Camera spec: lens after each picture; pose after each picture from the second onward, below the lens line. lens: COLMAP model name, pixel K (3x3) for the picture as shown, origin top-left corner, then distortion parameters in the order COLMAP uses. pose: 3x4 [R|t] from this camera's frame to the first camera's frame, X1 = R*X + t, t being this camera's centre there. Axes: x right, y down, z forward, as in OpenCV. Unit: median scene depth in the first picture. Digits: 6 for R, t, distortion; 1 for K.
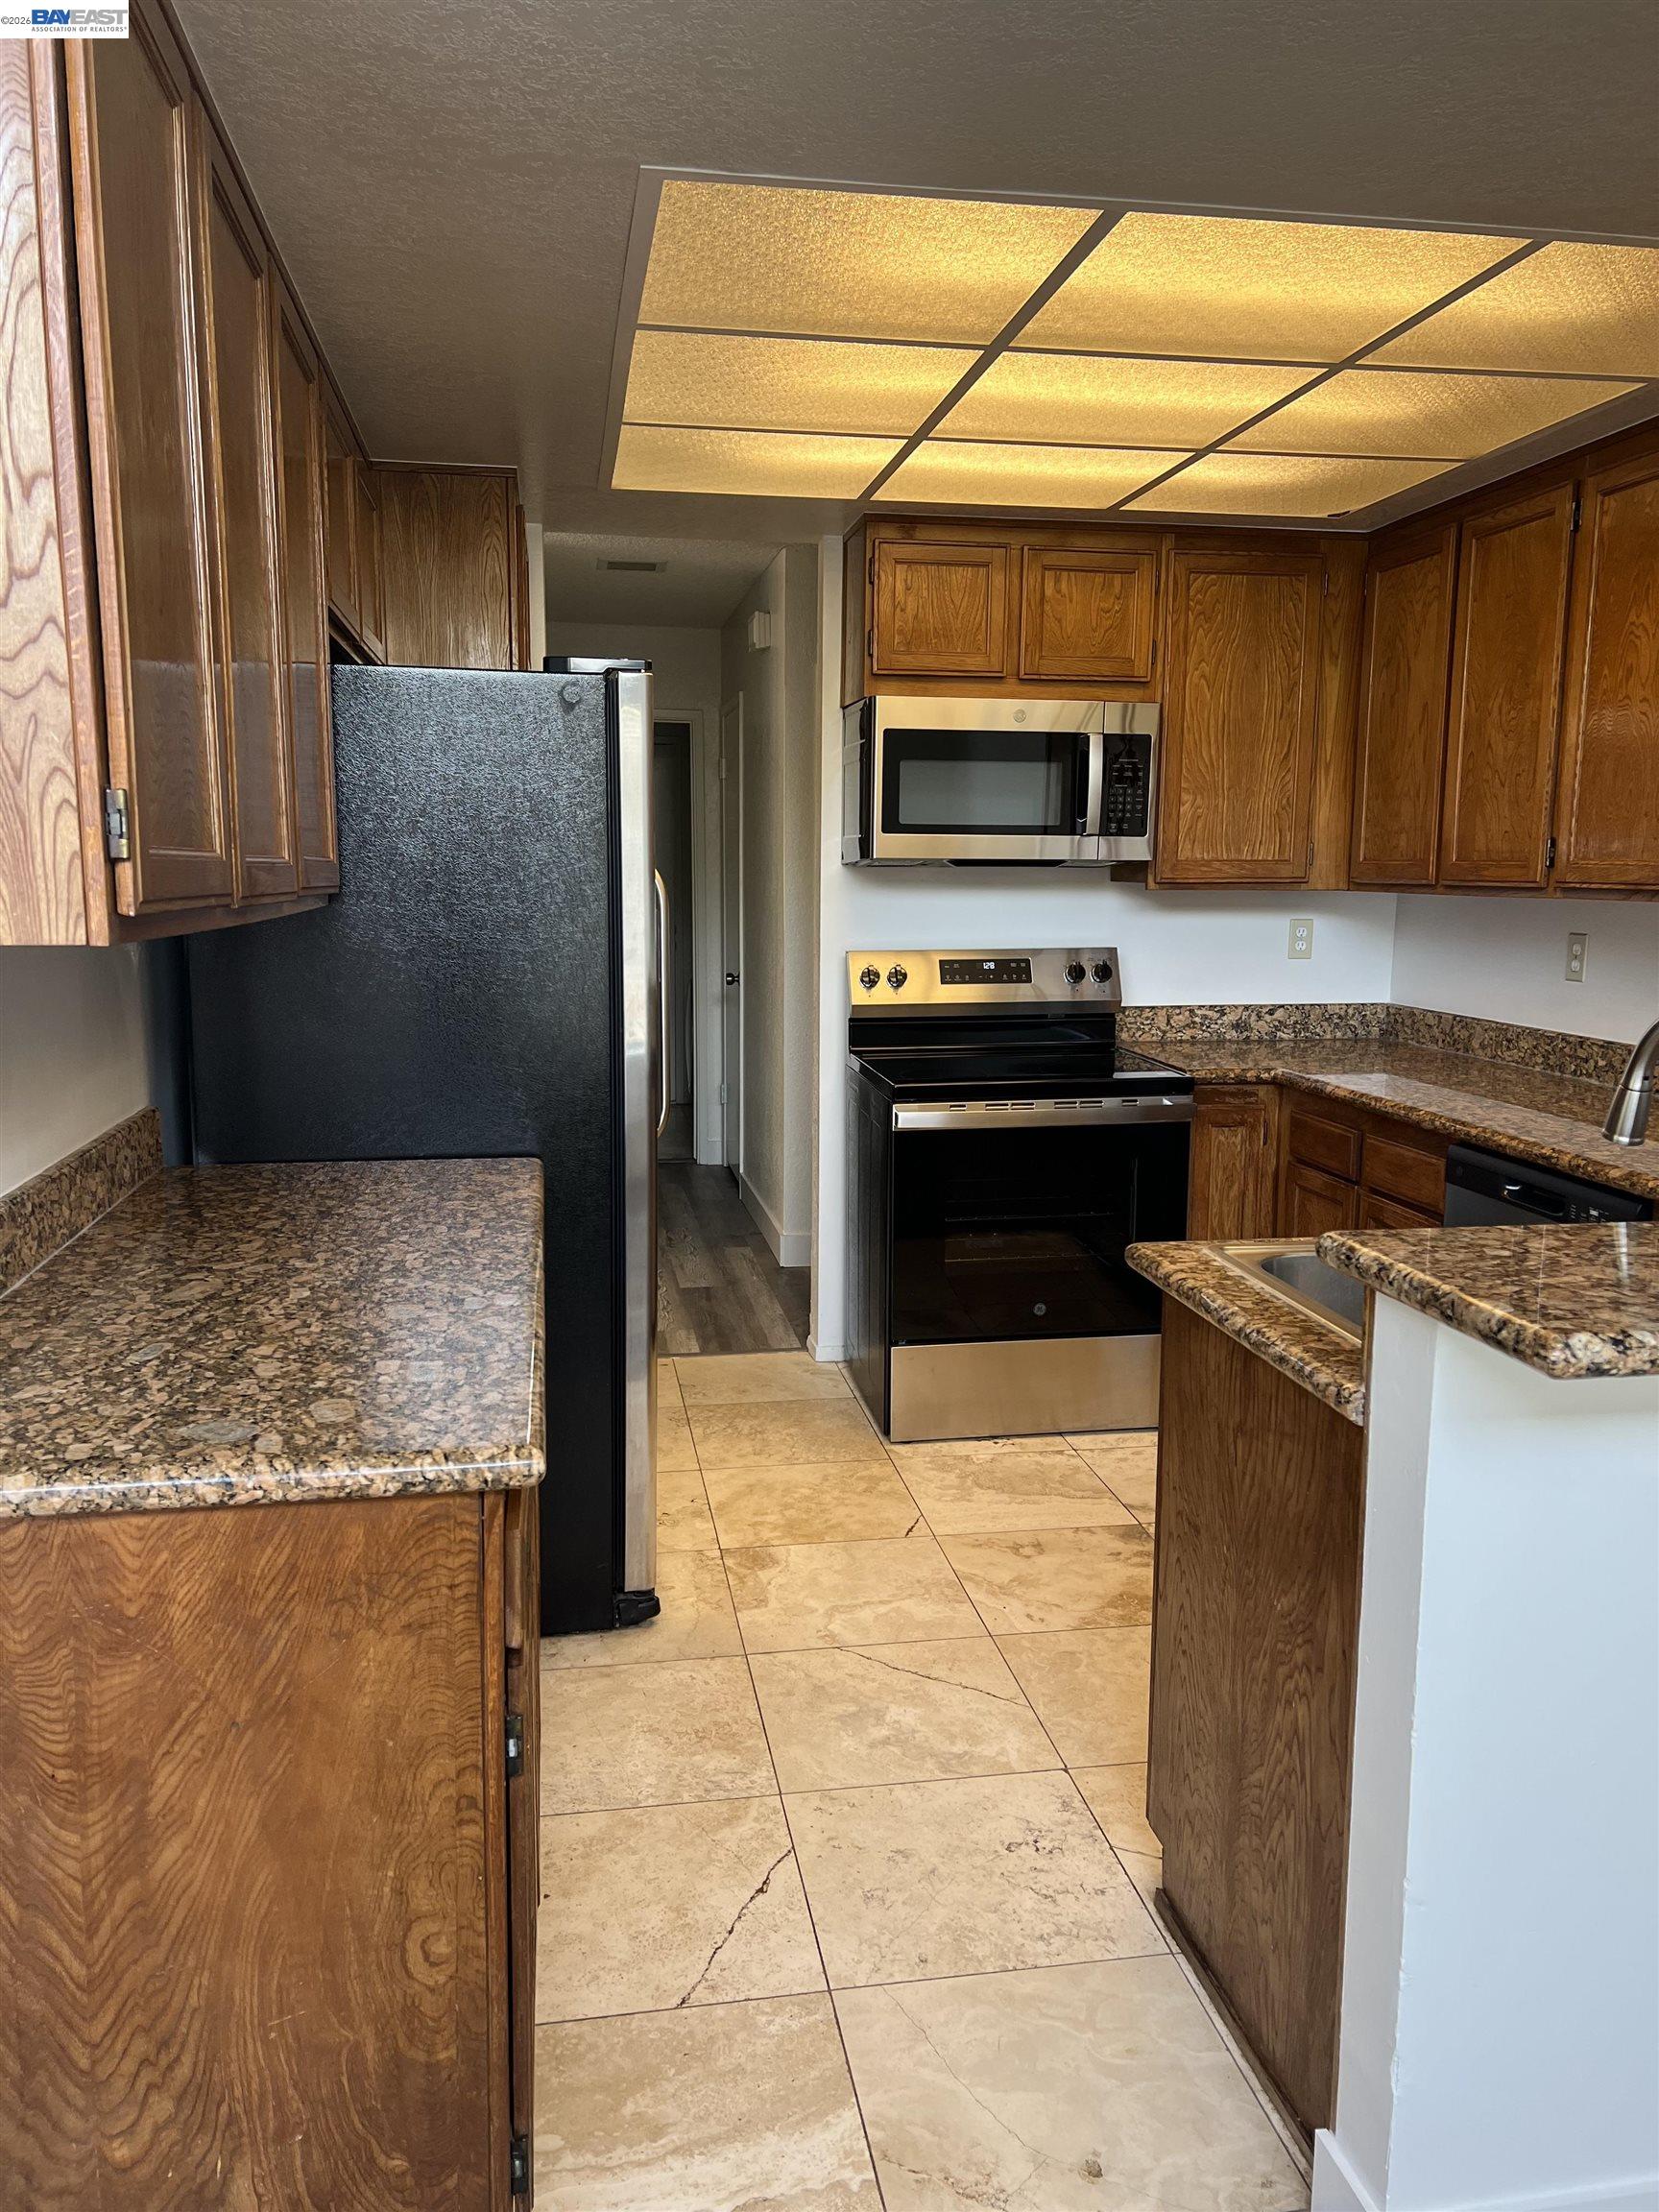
lens RADIAL K [[1667.4, 0, 829.5], [0, 1667.4, 1106.0], [0, 0, 1]] dist [0.076531, -0.062317]
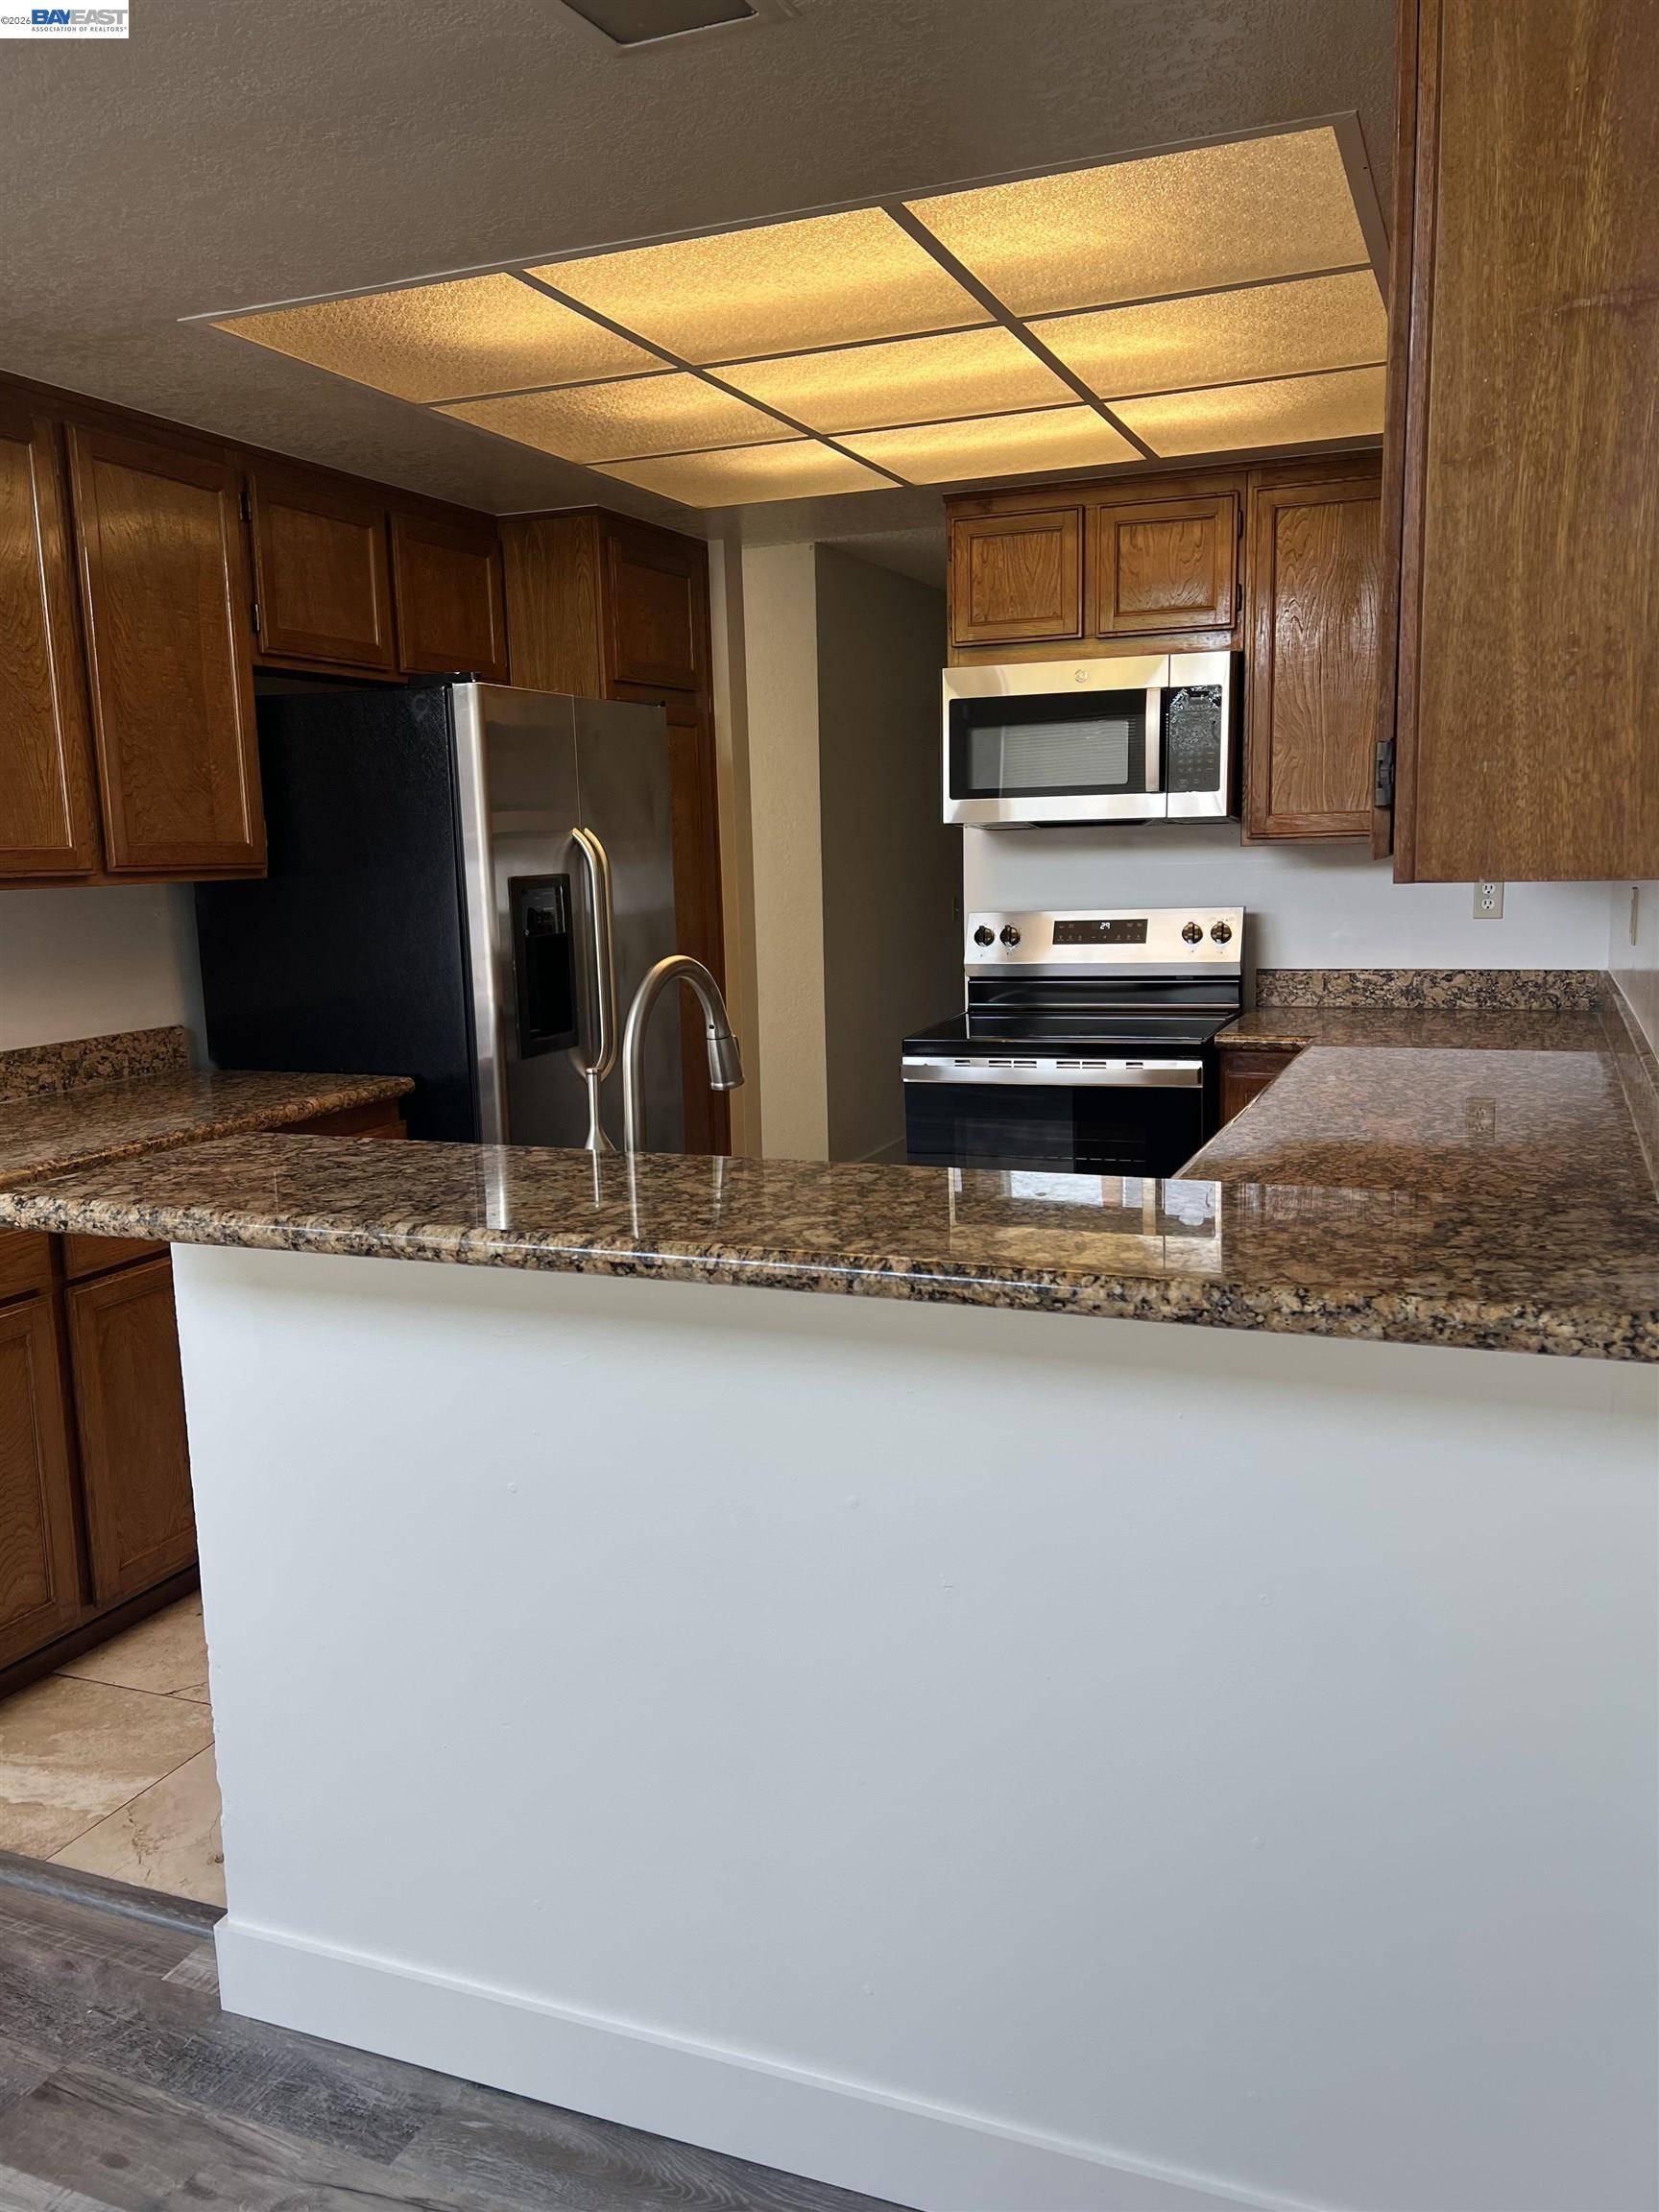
lens RADIAL K [[1661.3, 0, 829.5], [0, 1661.3, 1106.0], [0, 0, 1]] dist [-0.002704, -0.001509]
pose [[0.851991, 0.053814, -0.520783, 0.507049], [-0.043487, 0.998540, 0.032038, -0.001747], [0.521747, -0.004649, 0.853088, 0.074034]]
